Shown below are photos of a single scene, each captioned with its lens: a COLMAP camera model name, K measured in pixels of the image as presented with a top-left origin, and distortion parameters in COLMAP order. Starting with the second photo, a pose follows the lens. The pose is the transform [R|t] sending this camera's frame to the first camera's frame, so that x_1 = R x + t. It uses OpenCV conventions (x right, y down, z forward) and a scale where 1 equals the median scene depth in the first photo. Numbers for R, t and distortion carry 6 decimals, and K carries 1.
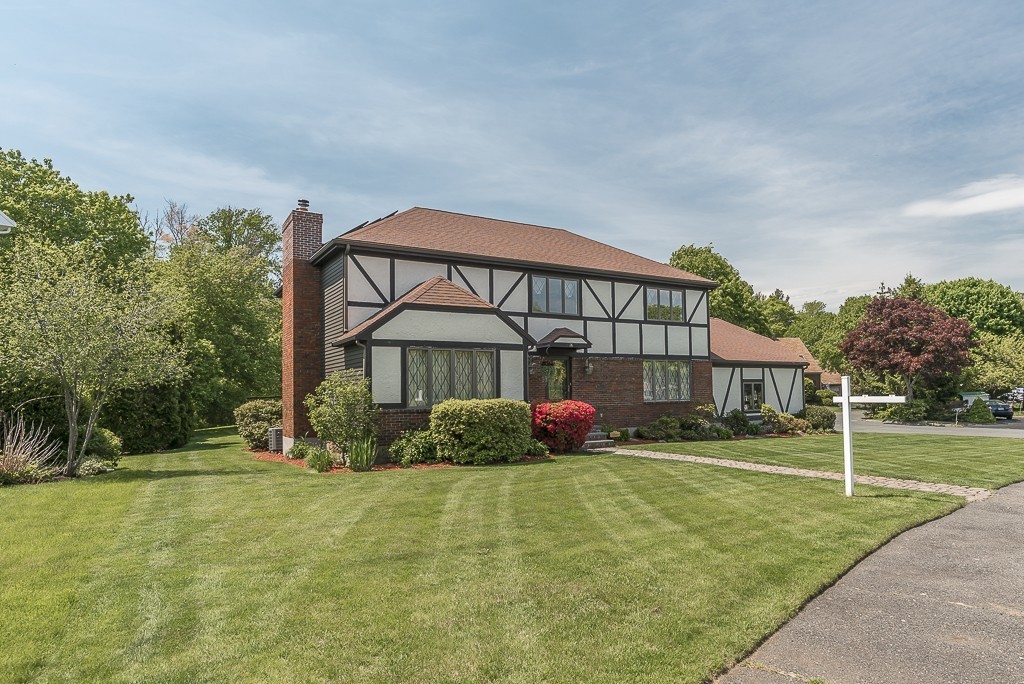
lens RADIAL K [[571.0, 0, 510.0], [0, 571.0, 369.4], [0, 0, 1]] dist [-0.004017, 0.000667]
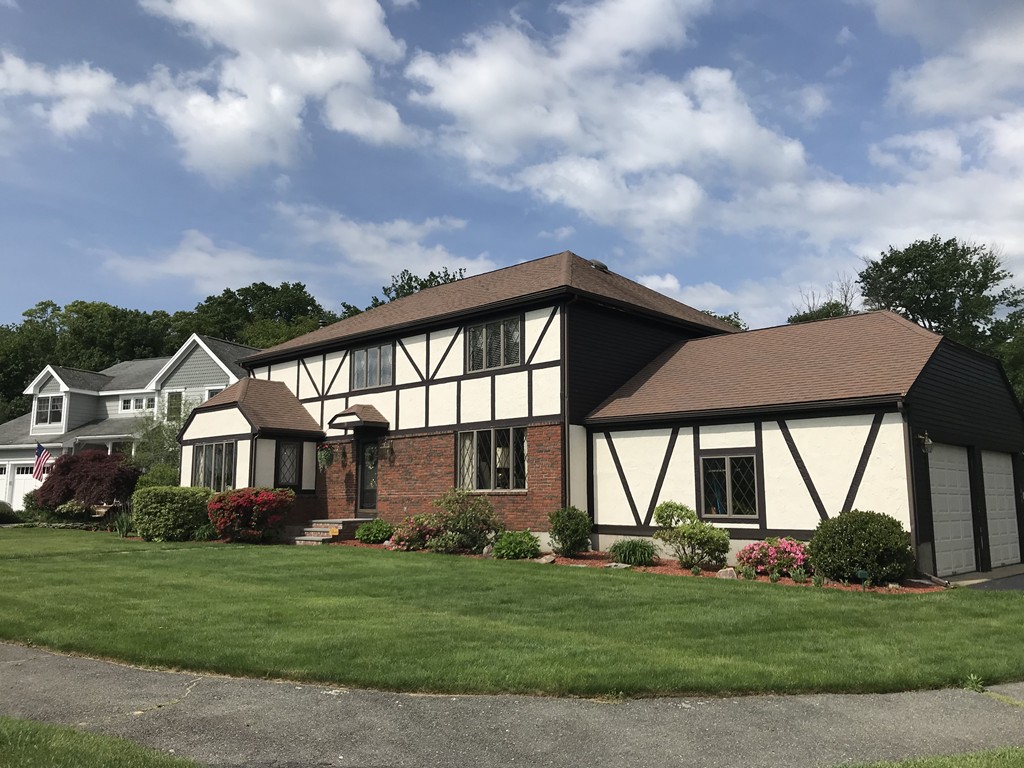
lens RADIAL K [[821.9, 0, 512.0], [0, 821.9, 384.0], [0, 0, 1]] dist [0.044028, -0.003331]
pose [[0.309361, -0.114870, -0.943981, 1.239407], [0.041997, 0.993359, -0.107115, 0.036014], [0.950017, -0.006507, 0.312131, 0.769566]]
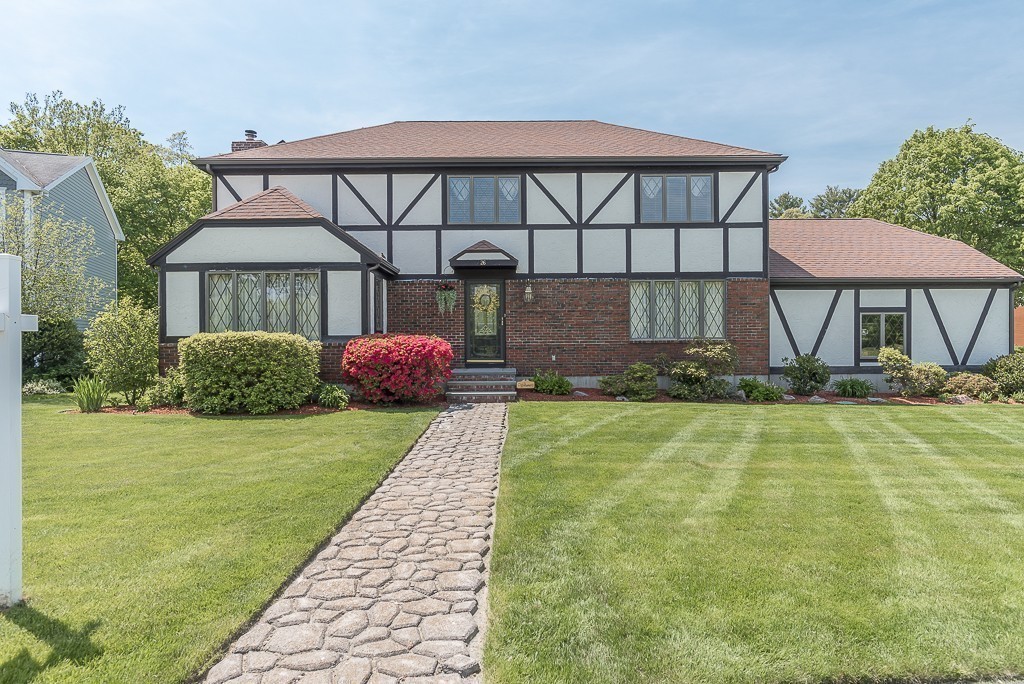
lens RADIAL K [[540.4, 0, 498.3], [0, 540.4, 339.6], [0, 0, 1]] dist [-0.001460, 0.000358]
pose [[0.876004, 0.008645, -0.482227, 0.421433], [0.015036, 0.998864, 0.045221, 0.023717], [0.482070, -0.046864, 0.874879, 0.350356]]
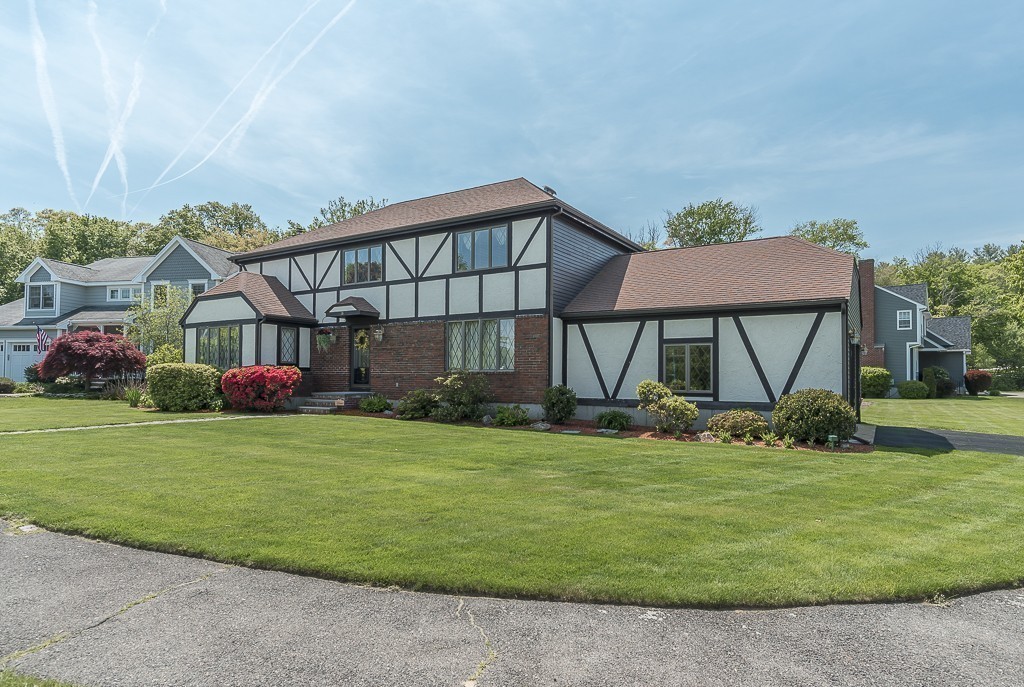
lens RADIAL K [[571.0, 0, 510.0], [0, 571.0, 370.9], [0, 0, 1]] dist [-0.004017, 0.000667]
pose [[0.495893, 0.012339, -0.868296, 1.034805], [0.029425, 0.999086, 0.031003, 0.033147], [0.867885, -0.040924, 0.495076, 0.679202]]
